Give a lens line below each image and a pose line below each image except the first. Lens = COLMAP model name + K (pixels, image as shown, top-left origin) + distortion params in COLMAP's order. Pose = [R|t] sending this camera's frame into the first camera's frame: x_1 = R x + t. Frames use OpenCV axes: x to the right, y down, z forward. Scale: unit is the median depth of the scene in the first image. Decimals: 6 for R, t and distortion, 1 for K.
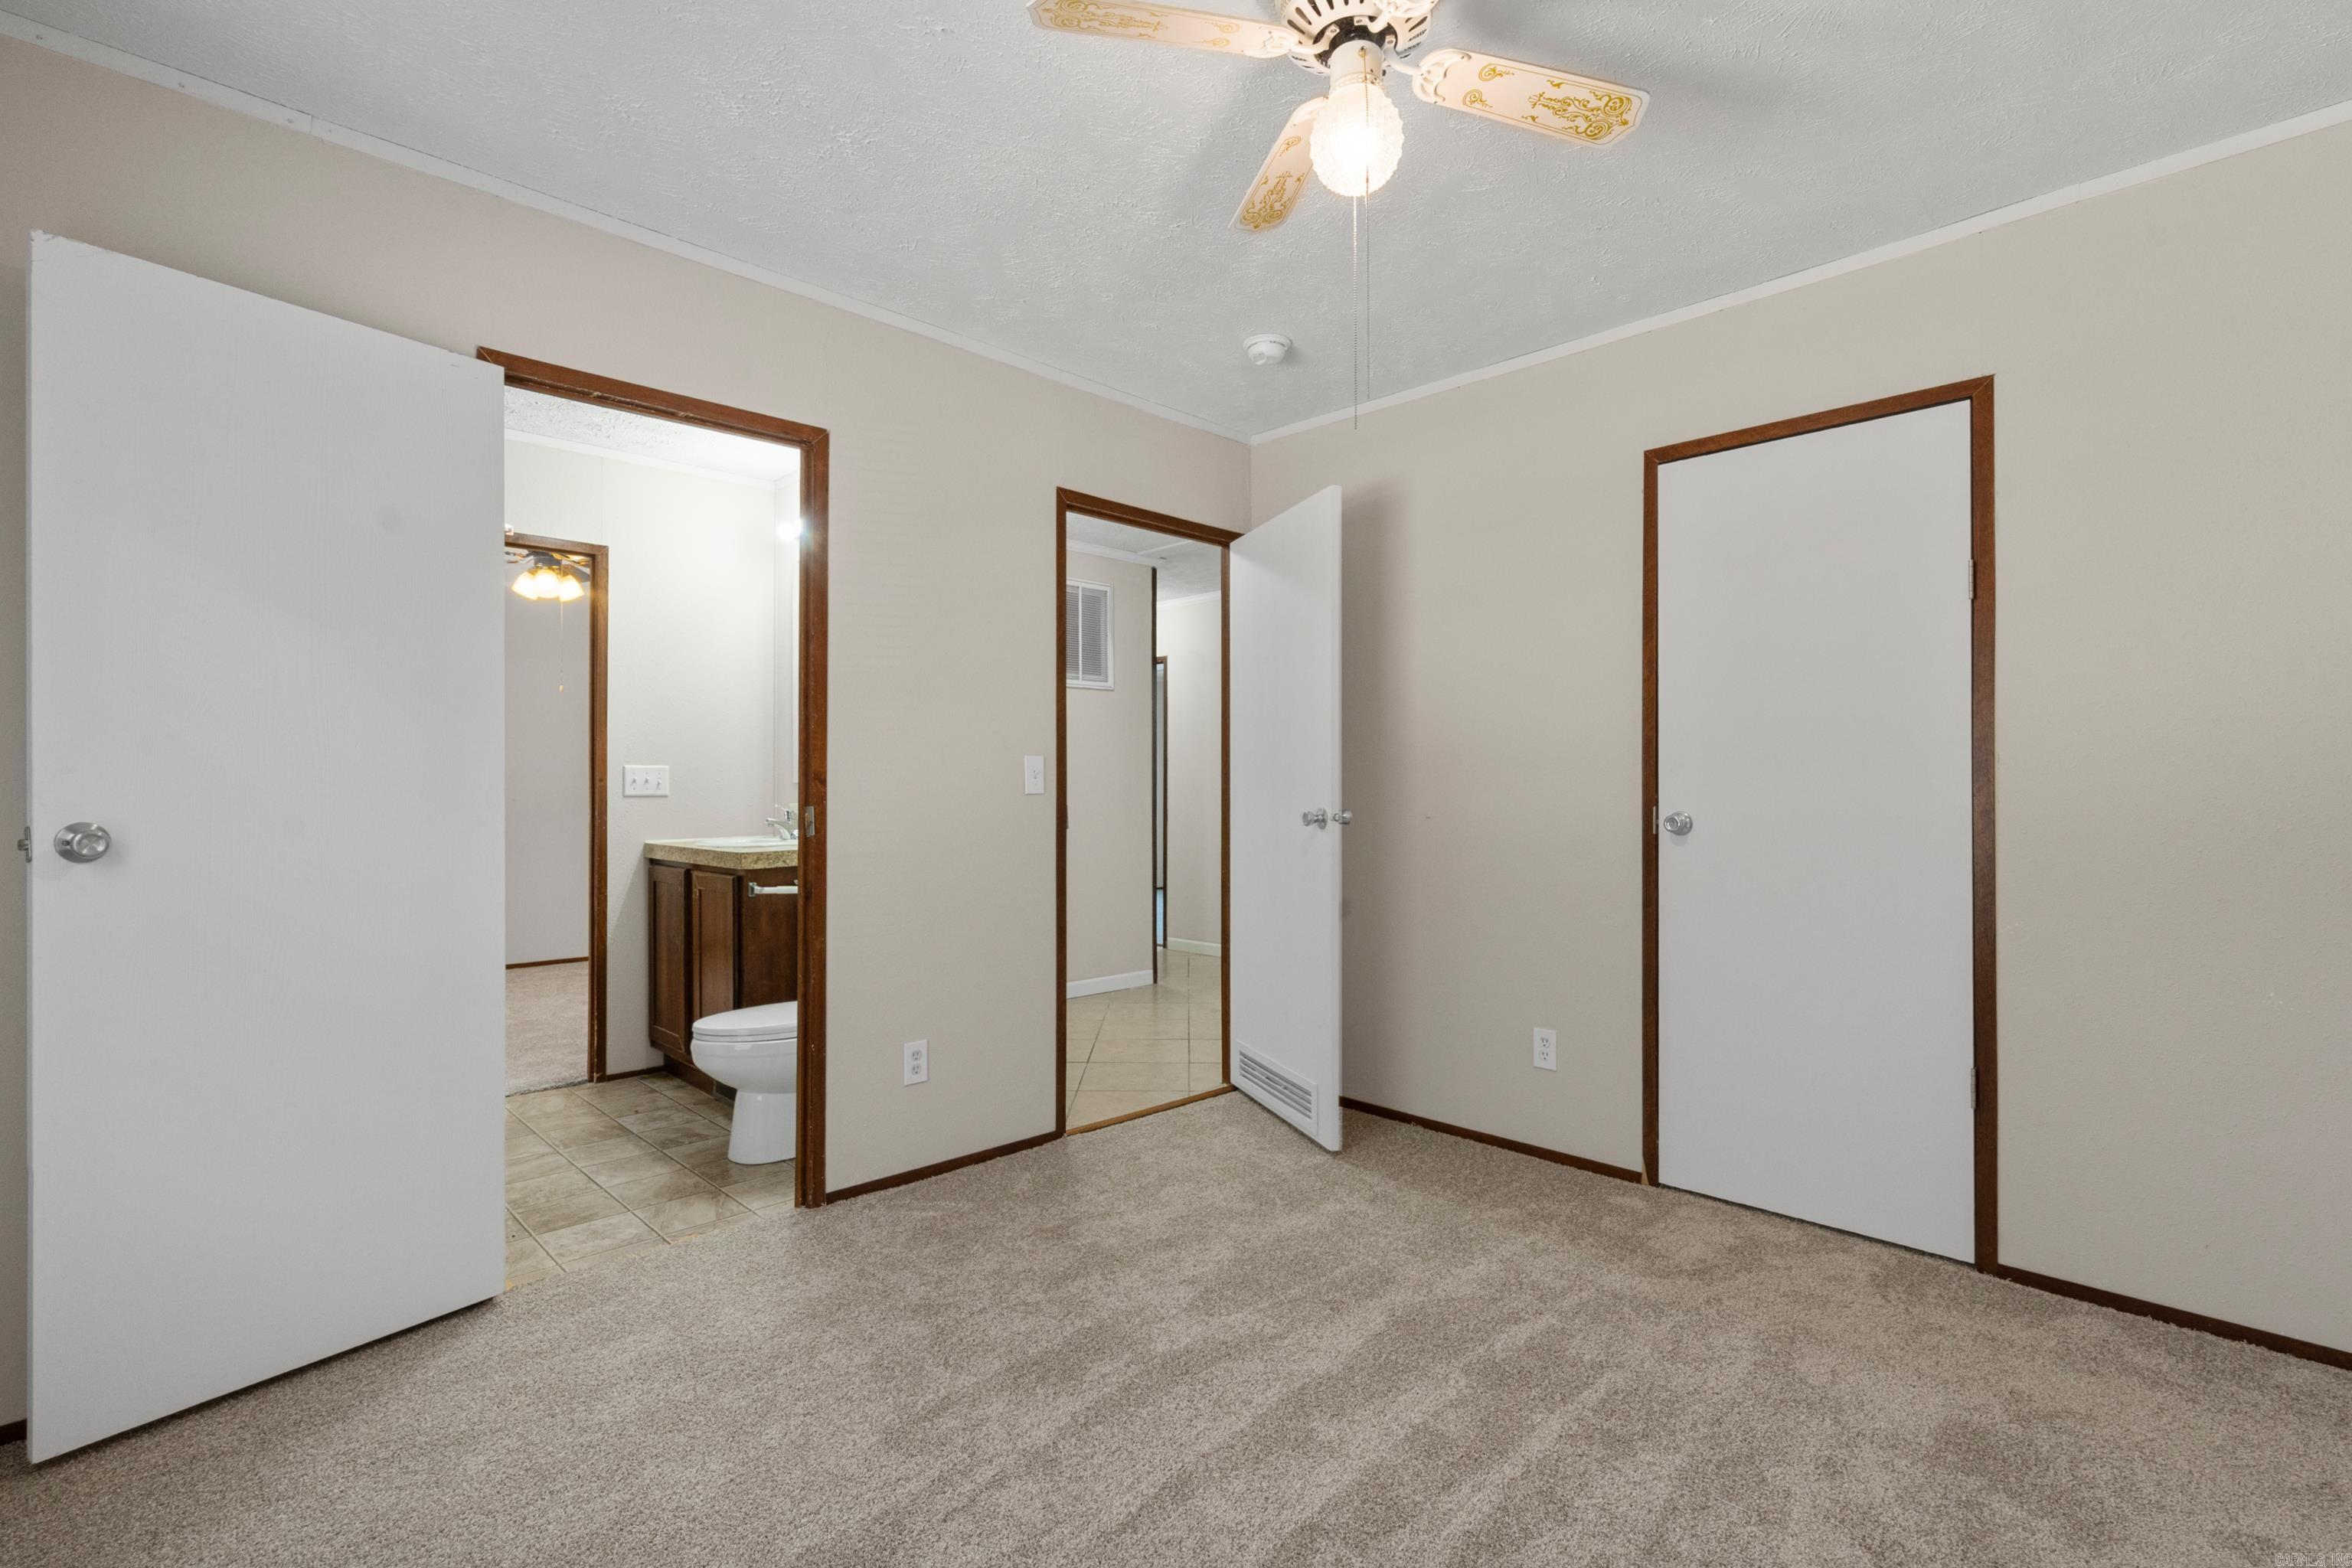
lens RADIAL K [[1075.7, 0, 1159.7], [0, 1075.7, 789.6], [0, 0, 1]] dist [0.001557, 0.000881]
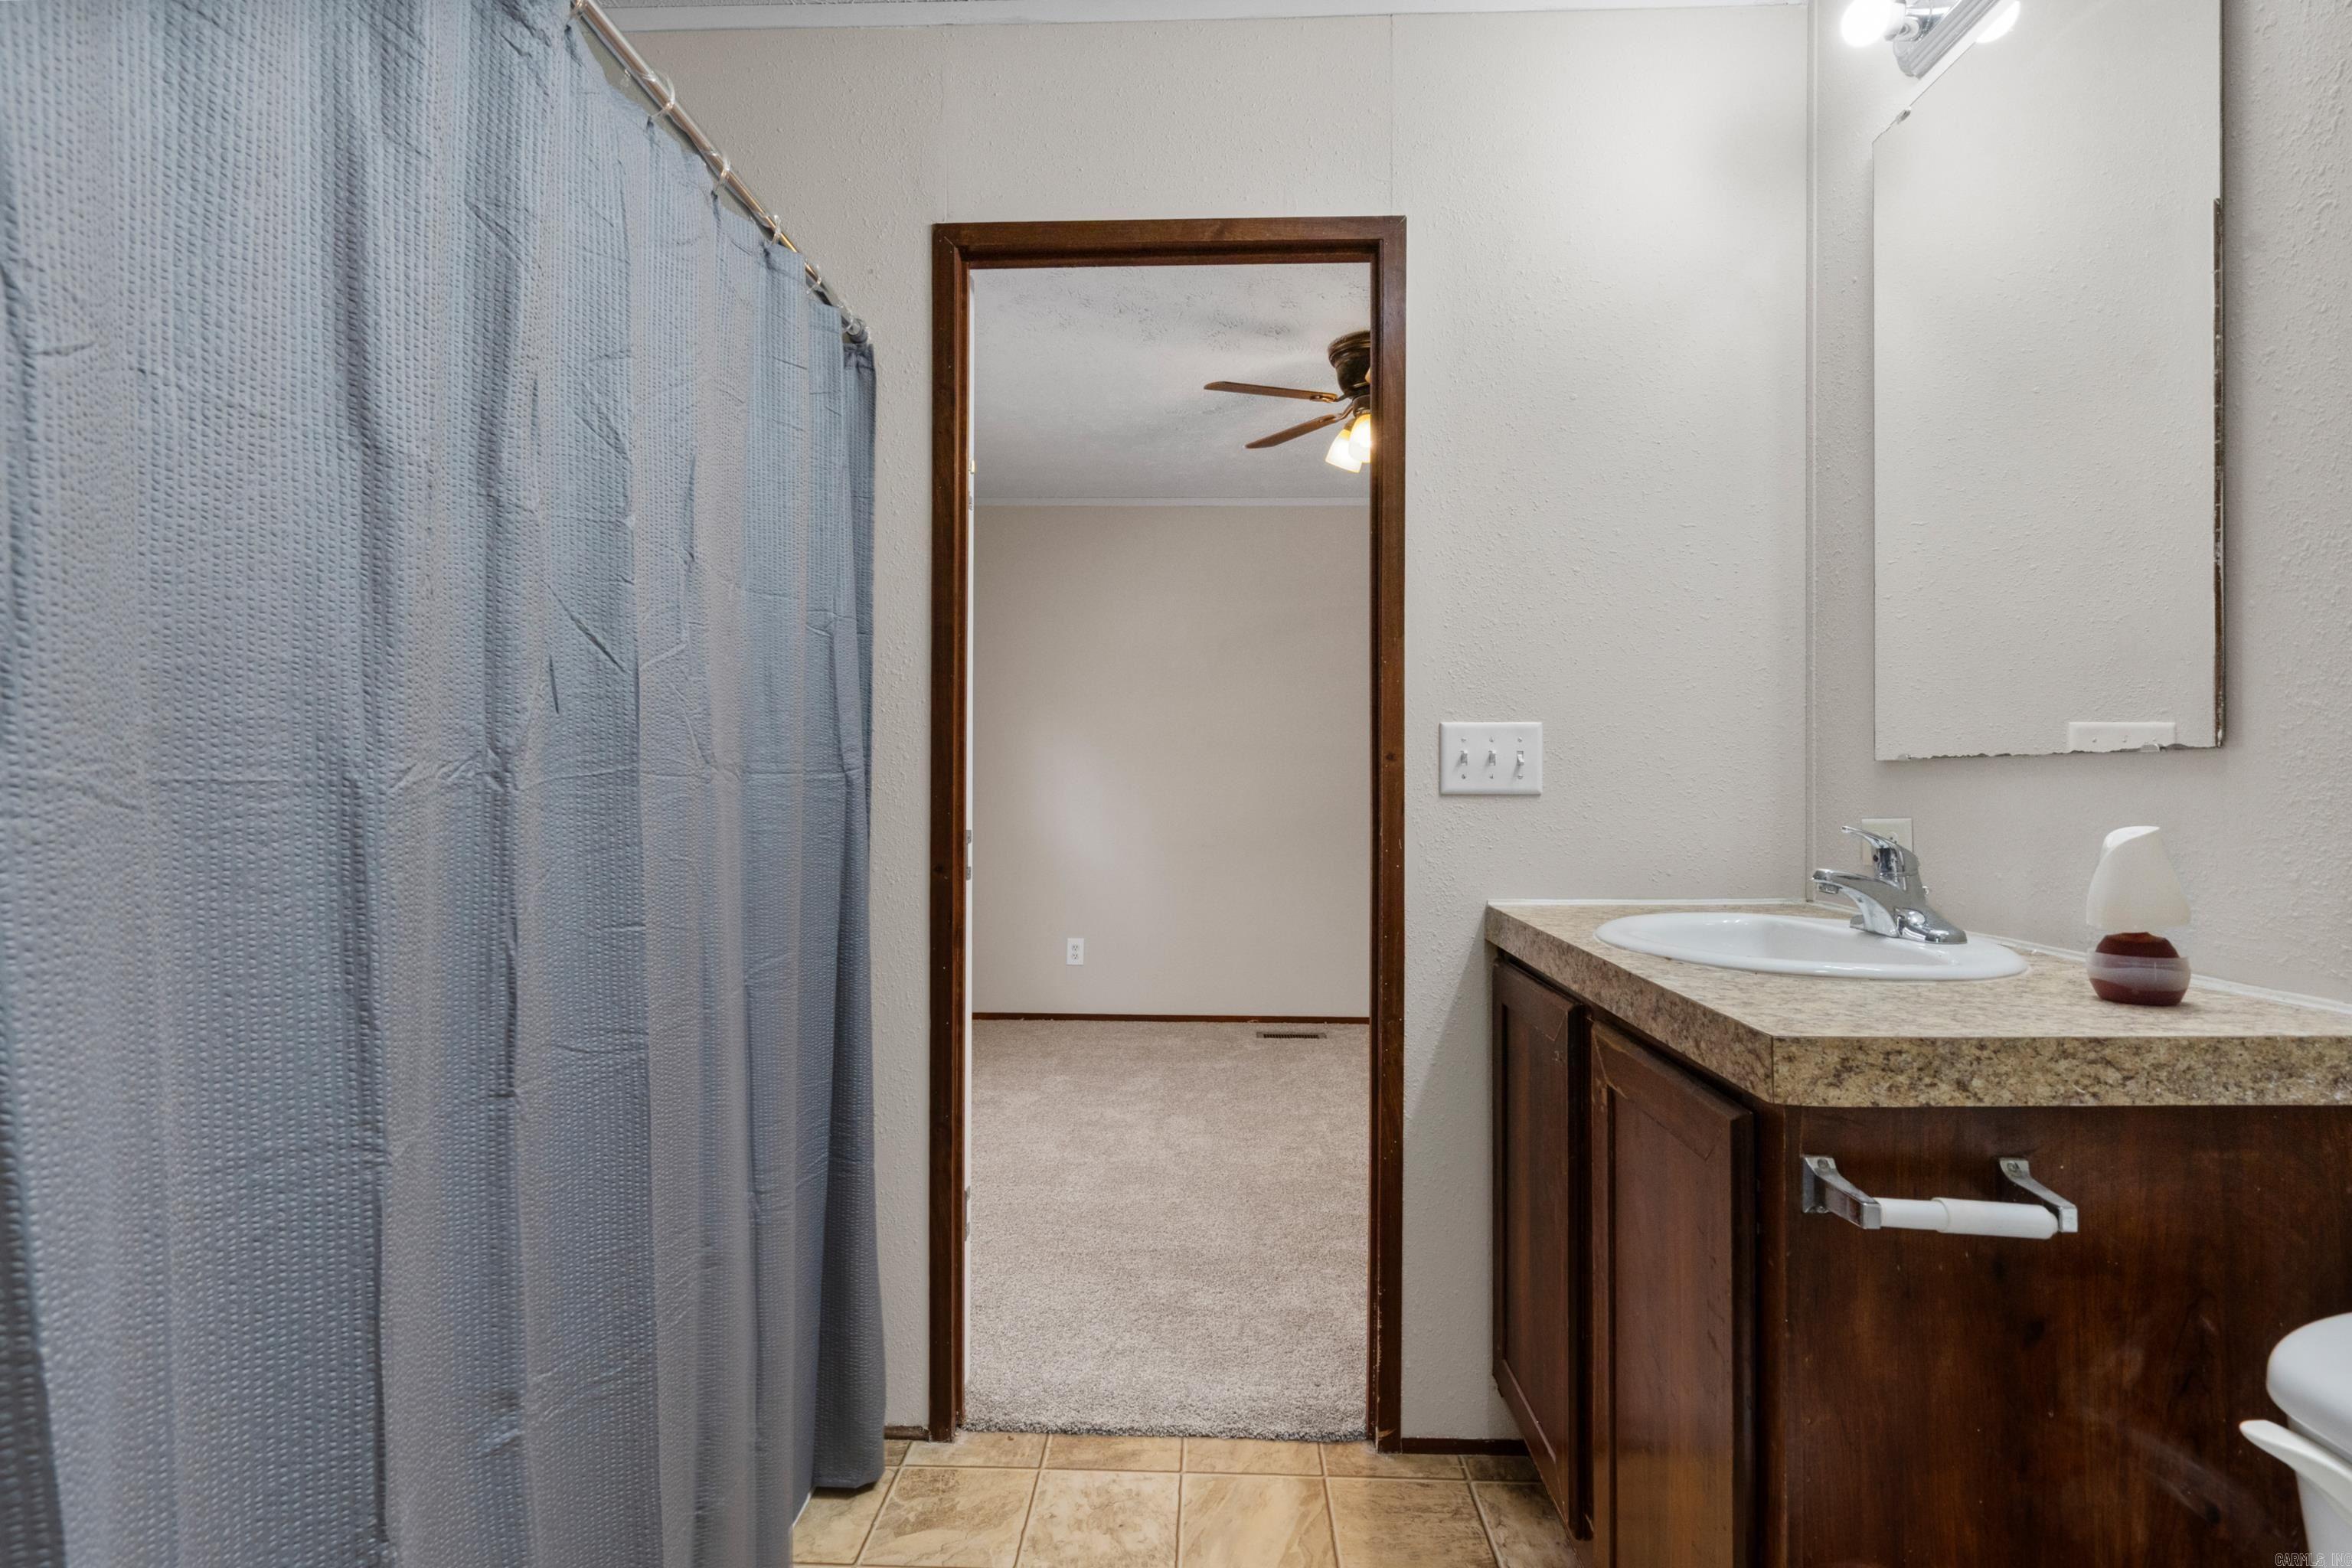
lens RADIAL K [[1075.7, 0, 1176.4], [0, 1075.7, 779.1], [0, 0, 1]] dist [0.001557, 0.000881]
pose [[0.697187, 0.002172, -0.716886, -0.266583], [0.000403, 0.999994, 0.003421, -0.001592], [0.716889, -0.002674, 0.697182, 0.632183]]
